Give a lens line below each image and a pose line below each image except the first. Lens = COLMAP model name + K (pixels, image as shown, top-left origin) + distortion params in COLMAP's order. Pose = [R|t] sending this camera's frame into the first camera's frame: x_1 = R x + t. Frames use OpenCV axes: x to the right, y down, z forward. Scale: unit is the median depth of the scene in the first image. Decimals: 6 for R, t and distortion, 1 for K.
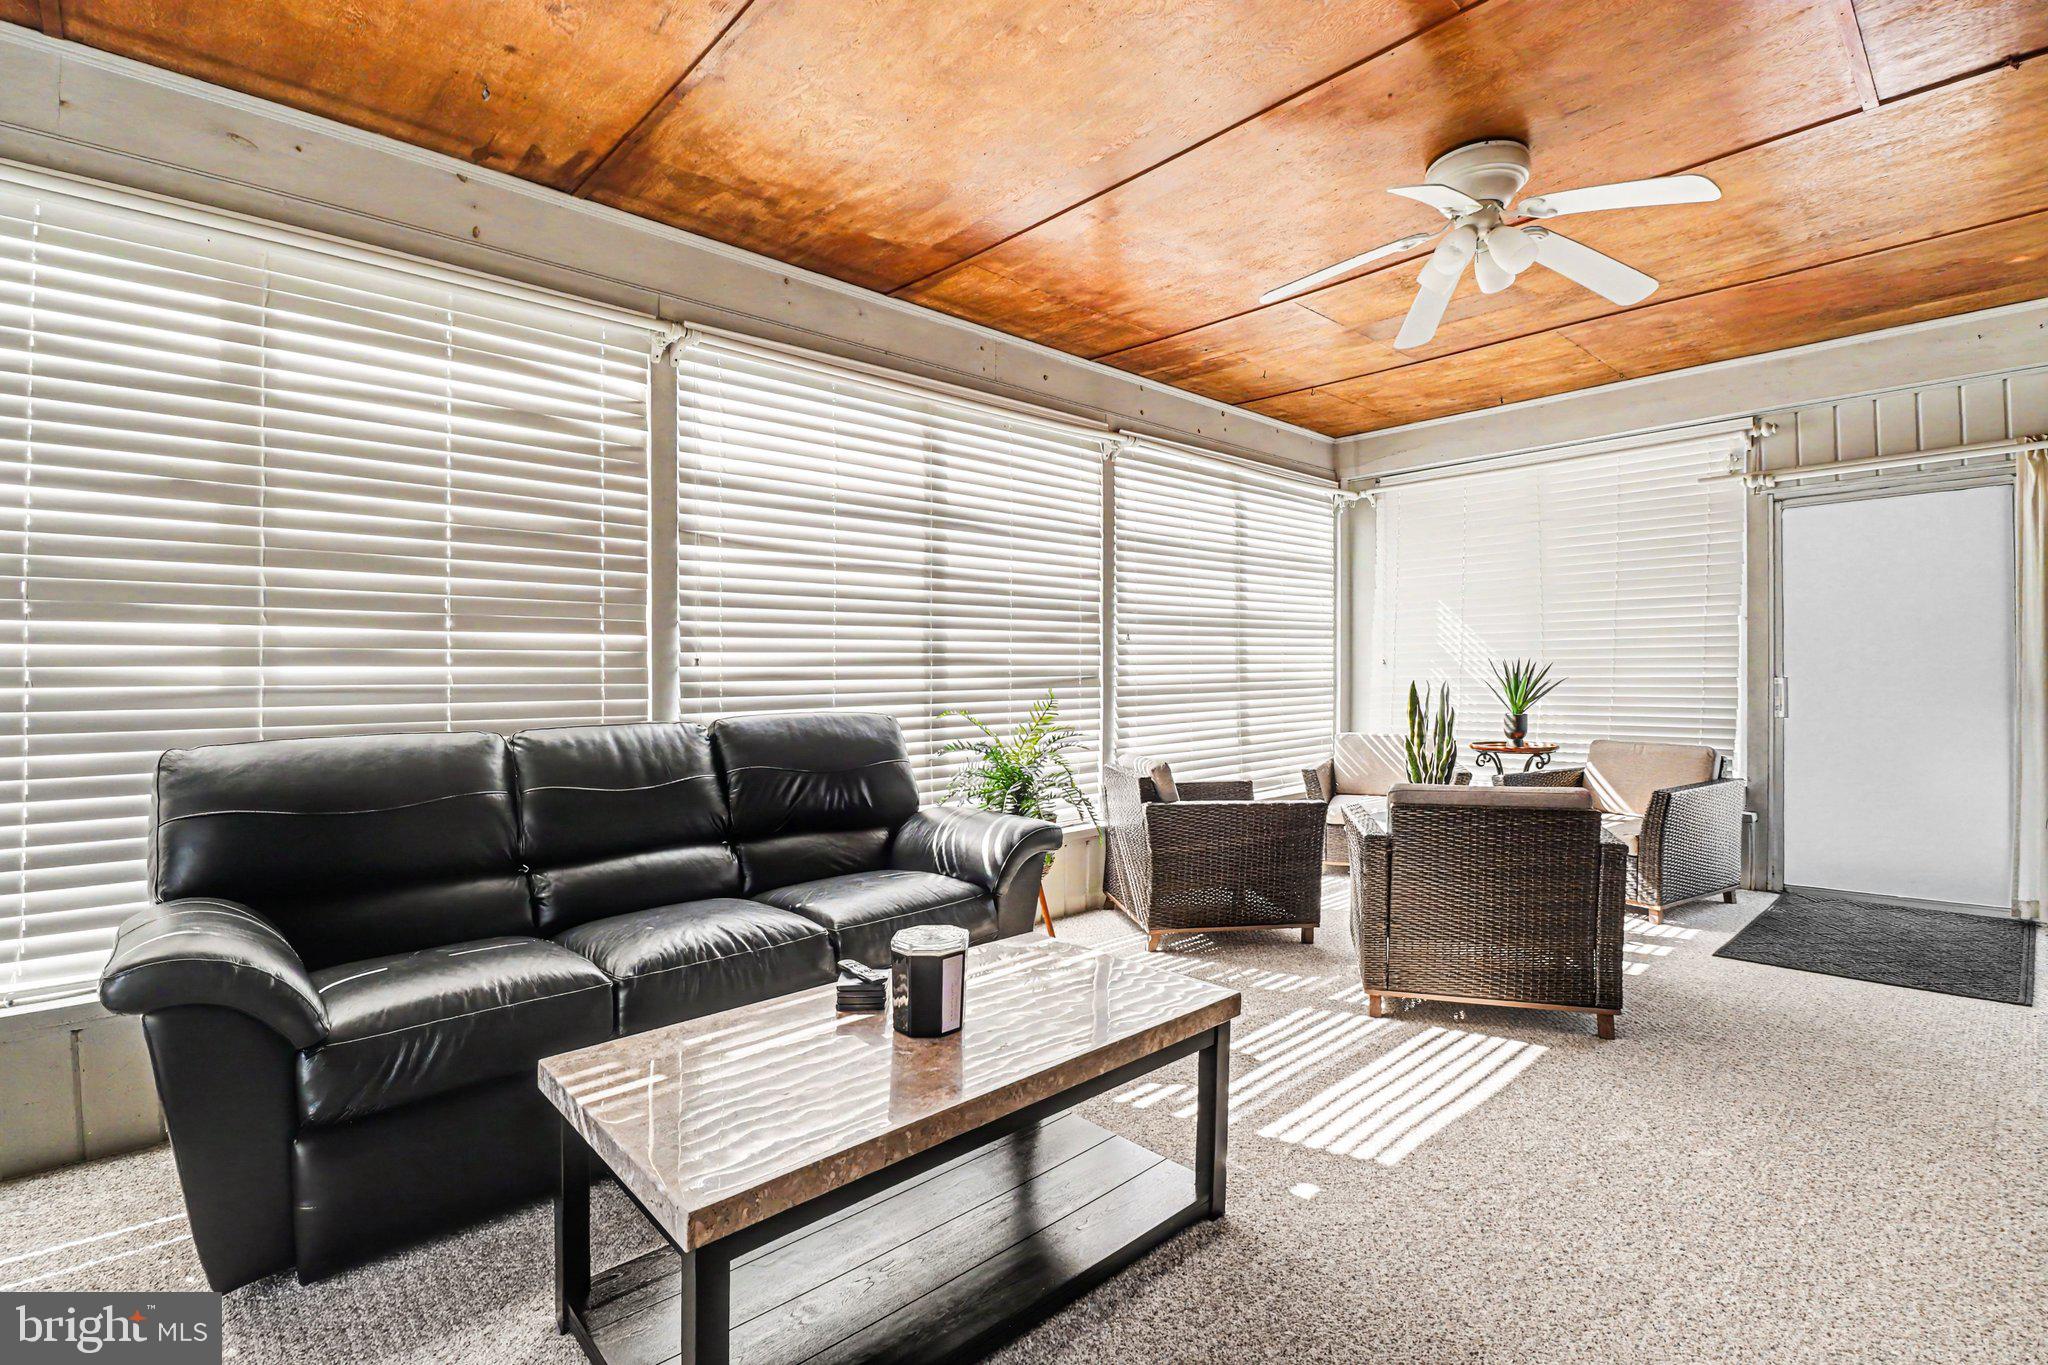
lens RADIAL K [[943.2, 0, 1027.6], [0, 943.2, 678.6], [0, 0, 1]] dist [-0.000717, -0.010631]
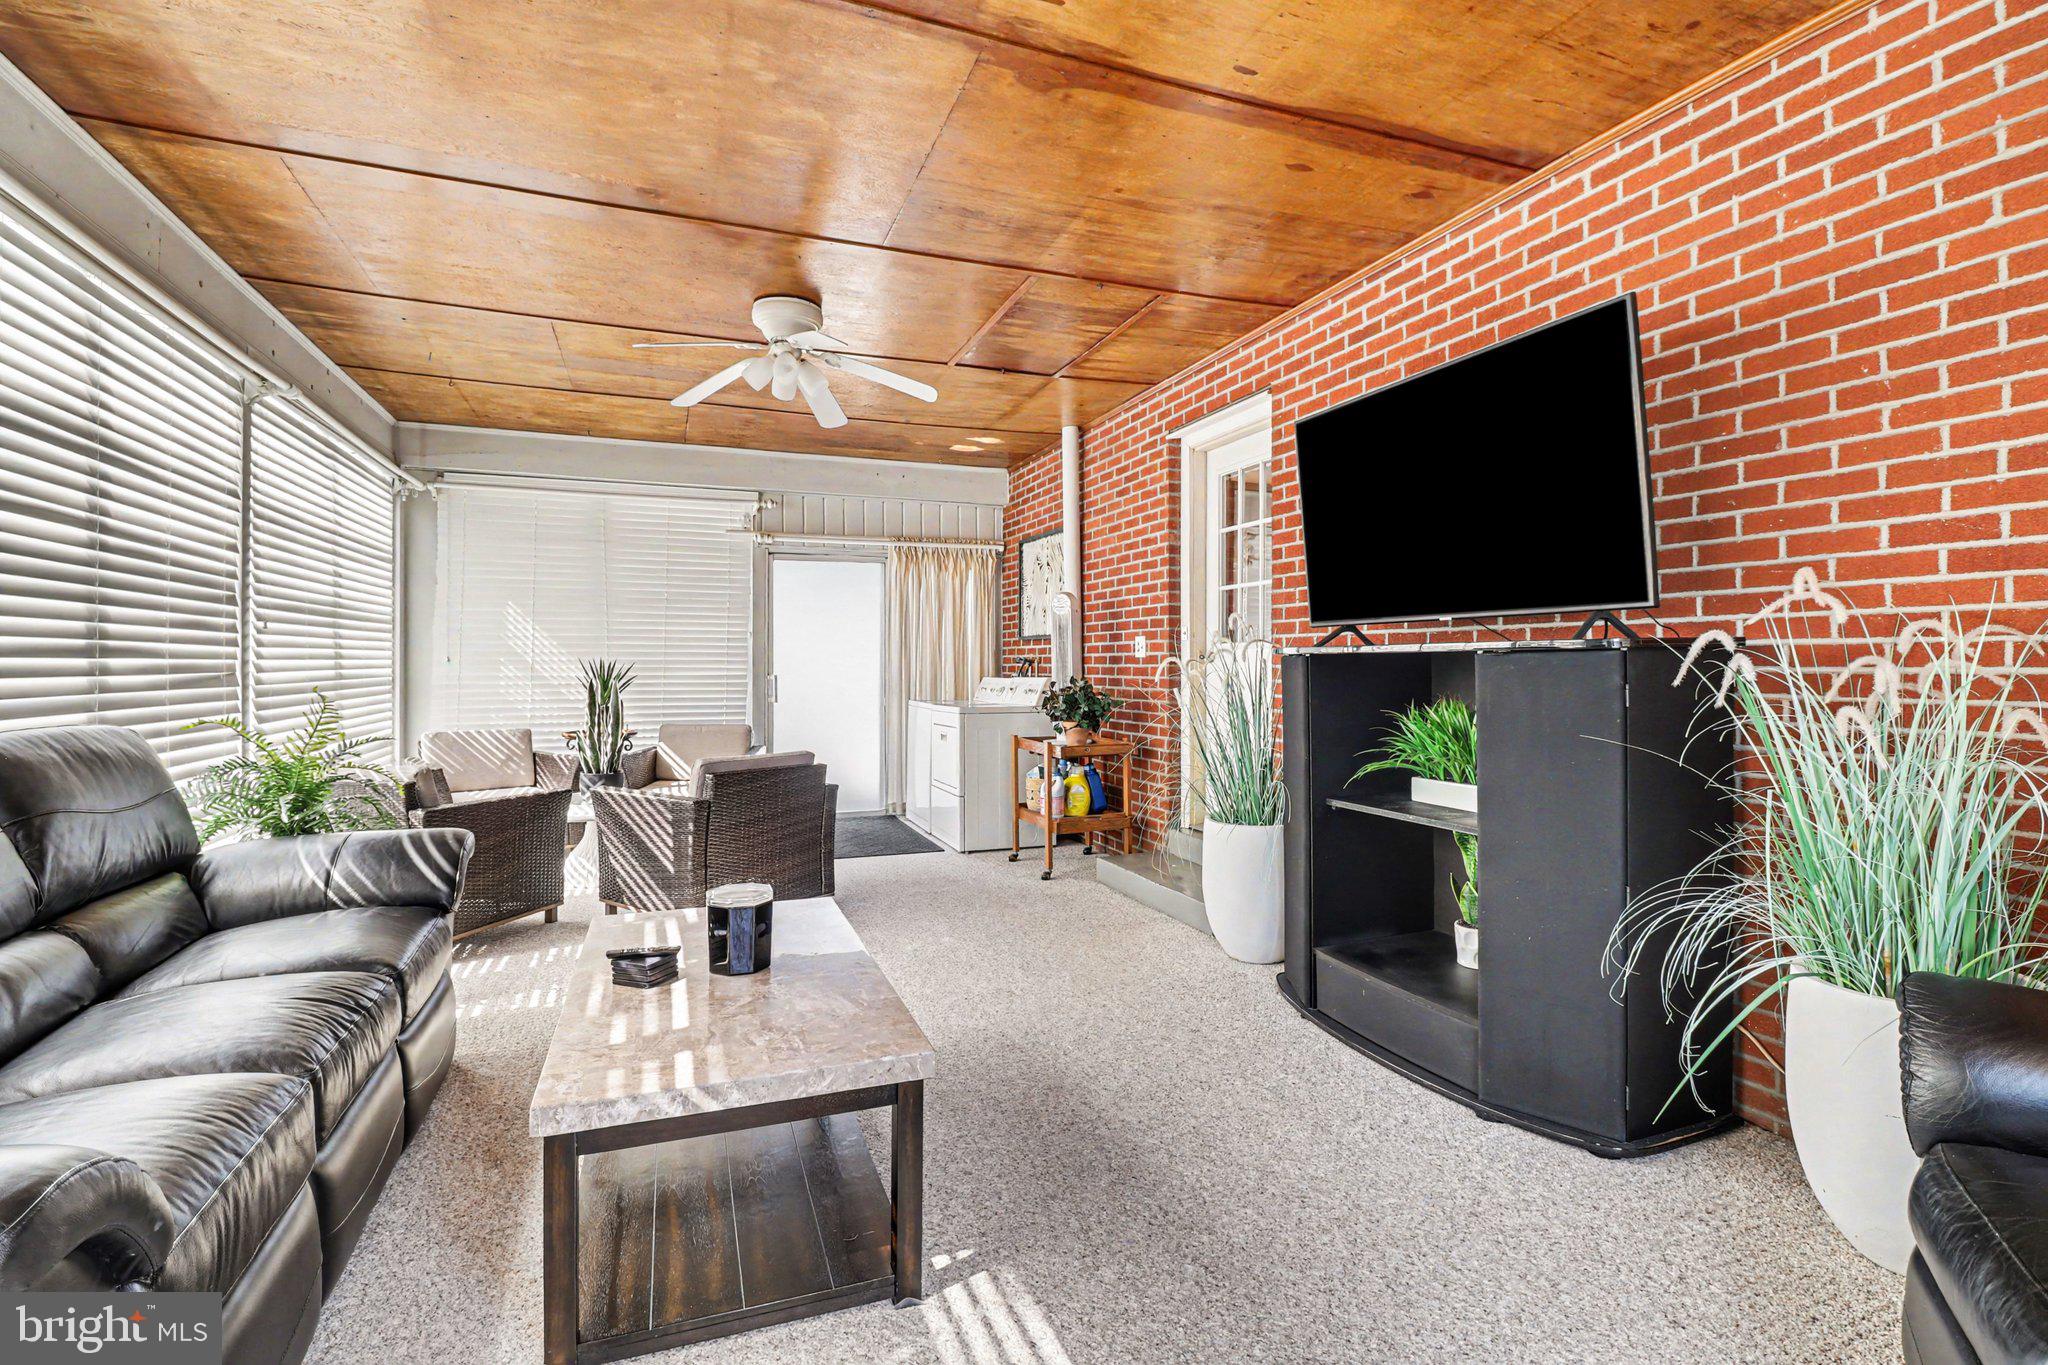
lens RADIAL K [[943.2, 0, 1027.6], [0, 943.2, 678.6], [0, 0, 1]] dist [-0.000717, -0.010631]
pose [[0.374844, -0.002897, 0.927083, -0.407432], [-0.000325, 0.999995, 0.003256, -0.000416], [-0.927088, -0.001522, 0.374841, 0.082369]]
